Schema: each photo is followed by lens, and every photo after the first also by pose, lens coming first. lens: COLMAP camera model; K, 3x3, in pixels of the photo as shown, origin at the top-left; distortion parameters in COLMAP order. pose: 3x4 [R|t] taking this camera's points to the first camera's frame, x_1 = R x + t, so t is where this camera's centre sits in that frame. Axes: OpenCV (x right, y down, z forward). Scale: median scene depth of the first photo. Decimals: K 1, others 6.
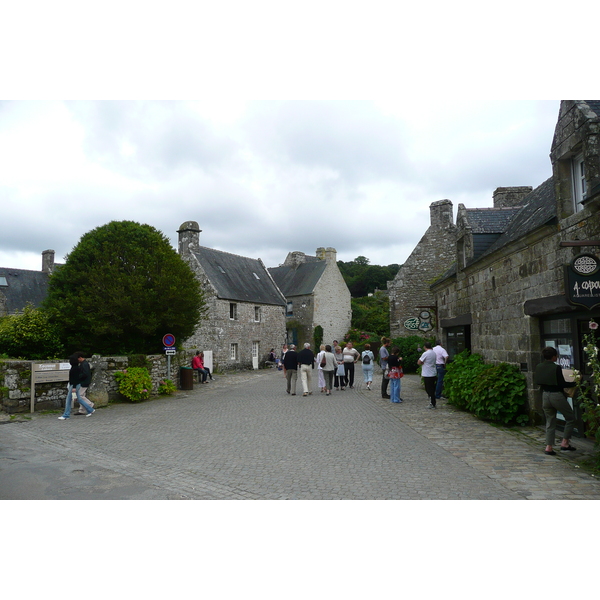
lens RADIAL K [[487.3, 0, 301.4], [0, 487.3, 301.3], [0, 0, 1]] dist [-0.018382, 0.017599]
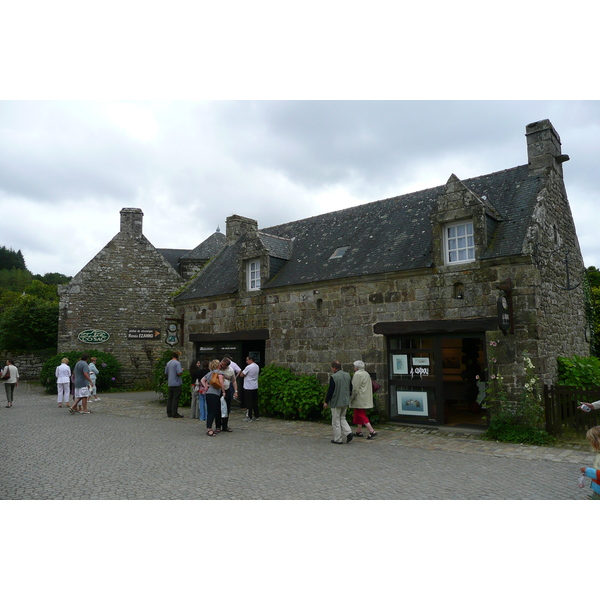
lens RADIAL K [[487.3, 0, 301.0], [0, 487.3, 299.8], [0, 0, 1]] dist [-0.018382, 0.017599]
pose [[0.593164, 0.103496, 0.798402, -0.381809], [-0.071679, 0.994553, -0.075670, 0.028972], [-0.801885, -0.012344, 0.597351, 0.241274]]
